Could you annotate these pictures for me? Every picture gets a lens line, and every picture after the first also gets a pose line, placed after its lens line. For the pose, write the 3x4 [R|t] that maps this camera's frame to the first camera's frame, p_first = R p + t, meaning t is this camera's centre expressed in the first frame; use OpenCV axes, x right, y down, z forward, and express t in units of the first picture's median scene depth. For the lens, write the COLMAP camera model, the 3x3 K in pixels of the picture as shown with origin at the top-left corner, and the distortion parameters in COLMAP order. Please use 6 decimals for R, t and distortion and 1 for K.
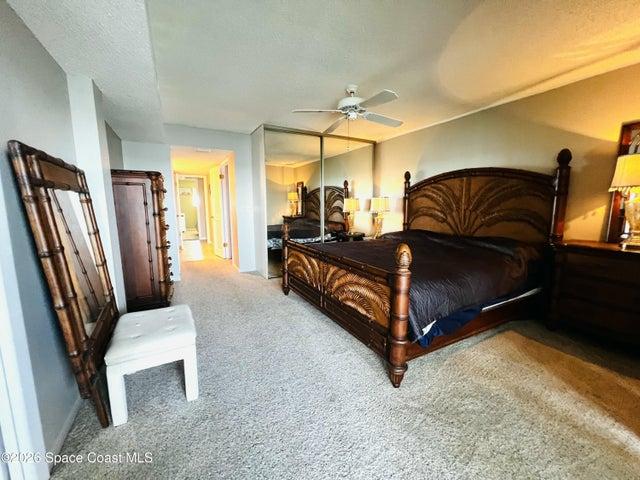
lens RADIAL K [[257.1, 0, 320.0], [0, 257.1, 240.0], [0, 0, 1]] dist [-0.001241, -0.000144]
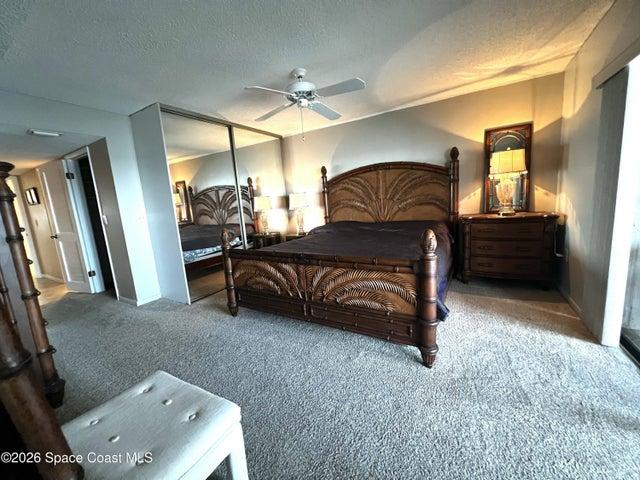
lens RADIAL K [[255.2, 0, 320.0], [0, 255.2, 240.0], [0, 0, 1]] dist [-0.000775, 0.000049]
pose [[0.861542, -0.141904, 0.487452, -0.269640], [0.140029, 0.989318, 0.040511, -0.022173], [-0.487993, 0.033356, 0.872210, 0.154467]]
